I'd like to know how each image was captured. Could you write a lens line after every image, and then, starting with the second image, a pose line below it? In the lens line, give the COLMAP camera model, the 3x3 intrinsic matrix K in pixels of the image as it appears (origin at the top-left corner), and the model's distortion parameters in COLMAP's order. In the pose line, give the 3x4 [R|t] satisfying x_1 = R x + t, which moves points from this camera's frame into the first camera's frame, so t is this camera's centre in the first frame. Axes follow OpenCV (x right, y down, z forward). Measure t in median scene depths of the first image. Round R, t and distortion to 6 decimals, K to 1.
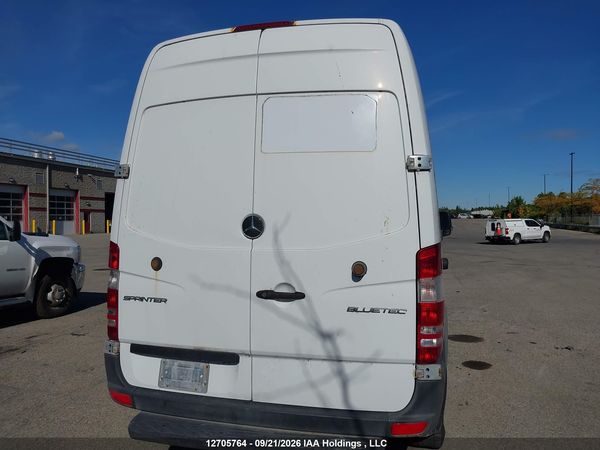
lens RADIAL K [[456.1, 0, 301.2], [0, 456.1, 226.5], [0, 0, 1]] dist [0.041087, -0.053948]
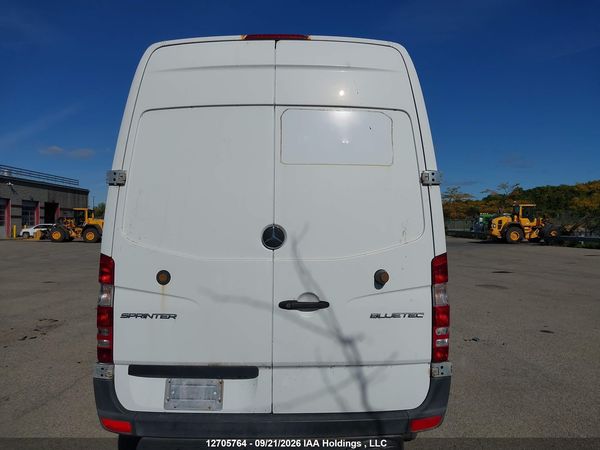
lens RADIAL K [[456.1, 0, 297.8], [0, 456.1, 225.8], [0, 0, 1]] dist [0.041087, -0.053948]
pose [[0.968335, -0.002422, 0.249643, -0.300968], [0.005517, 0.999916, -0.011699, -0.012491], [-0.249594, 0.012705, 0.968267, 0.022695]]
